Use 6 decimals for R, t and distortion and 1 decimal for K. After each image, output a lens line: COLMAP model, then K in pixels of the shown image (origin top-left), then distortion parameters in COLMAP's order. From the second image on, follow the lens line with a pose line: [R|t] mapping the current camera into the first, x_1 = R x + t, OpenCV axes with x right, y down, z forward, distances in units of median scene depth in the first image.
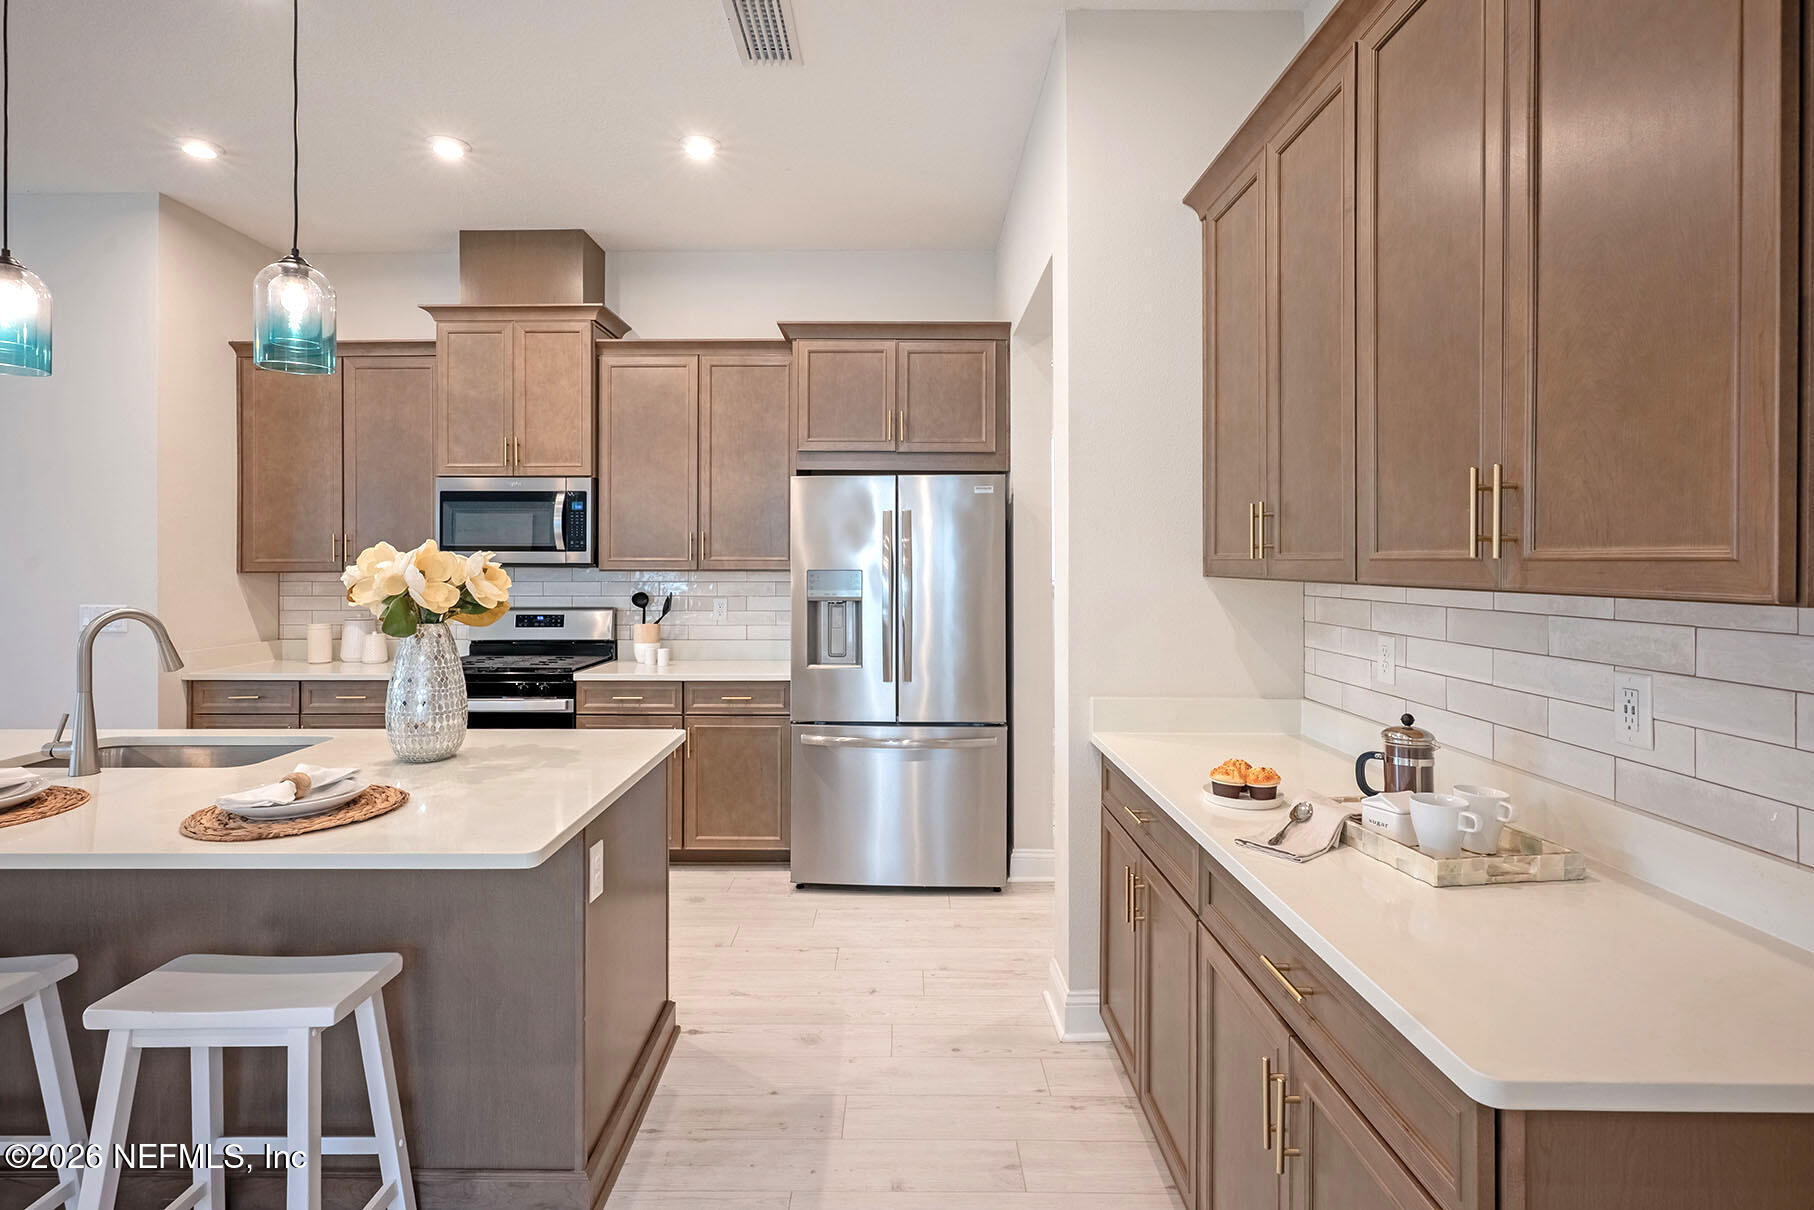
lens RADIAL K [[884.0, 0, 896.0], [0, 884.0, 562.0], [0, 0, 1]] dist [-0.000395, 0.000827]
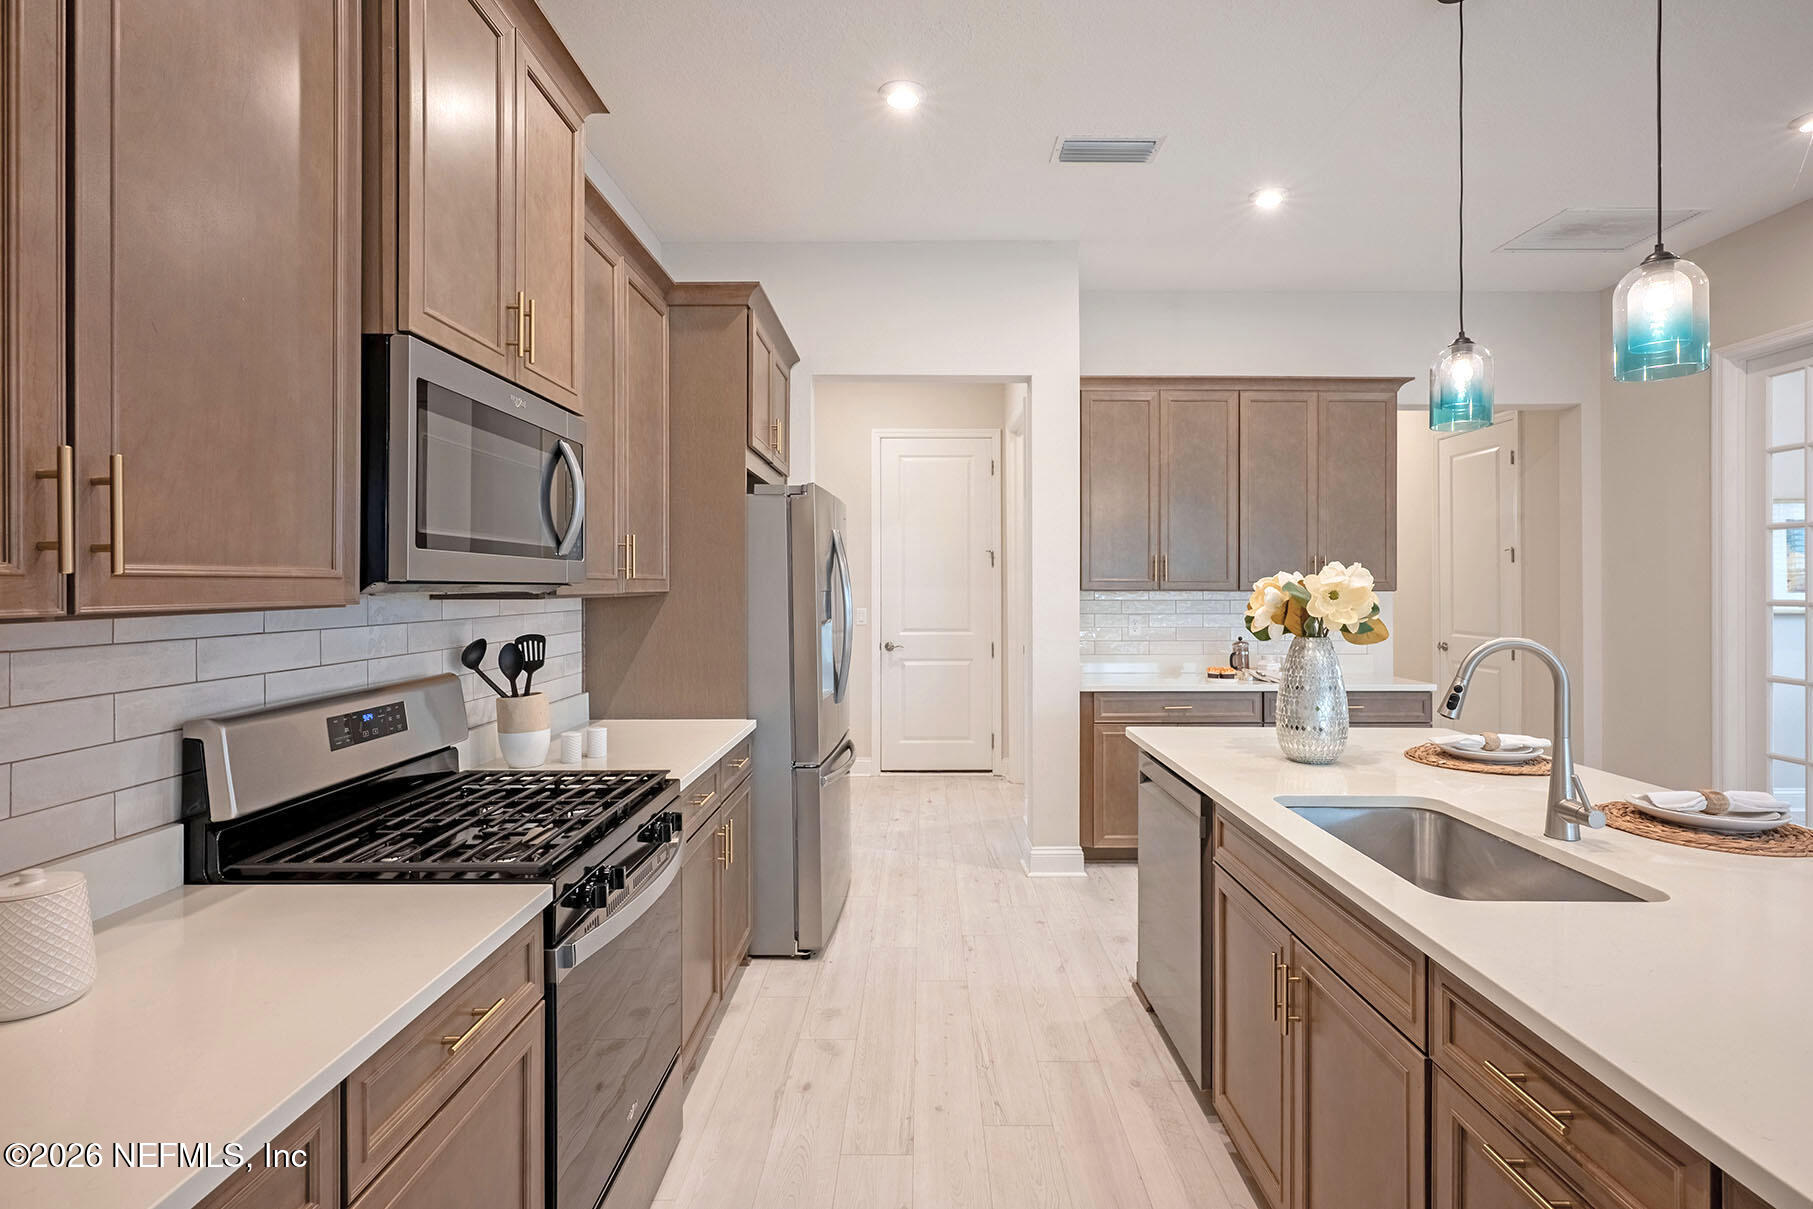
lens RADIAL K [[863.7, 0, 915.6], [0, 863.7, 585.7], [0, 0, 1]] dist [-0.003357, -0.000164]
pose [[0.000863, -0.000391, 1.000000, -0.904068], [-0.000108, 1.000000, 0.000392, 0.002885], [-1.000000, -0.000108, 0.000863, 0.845371]]
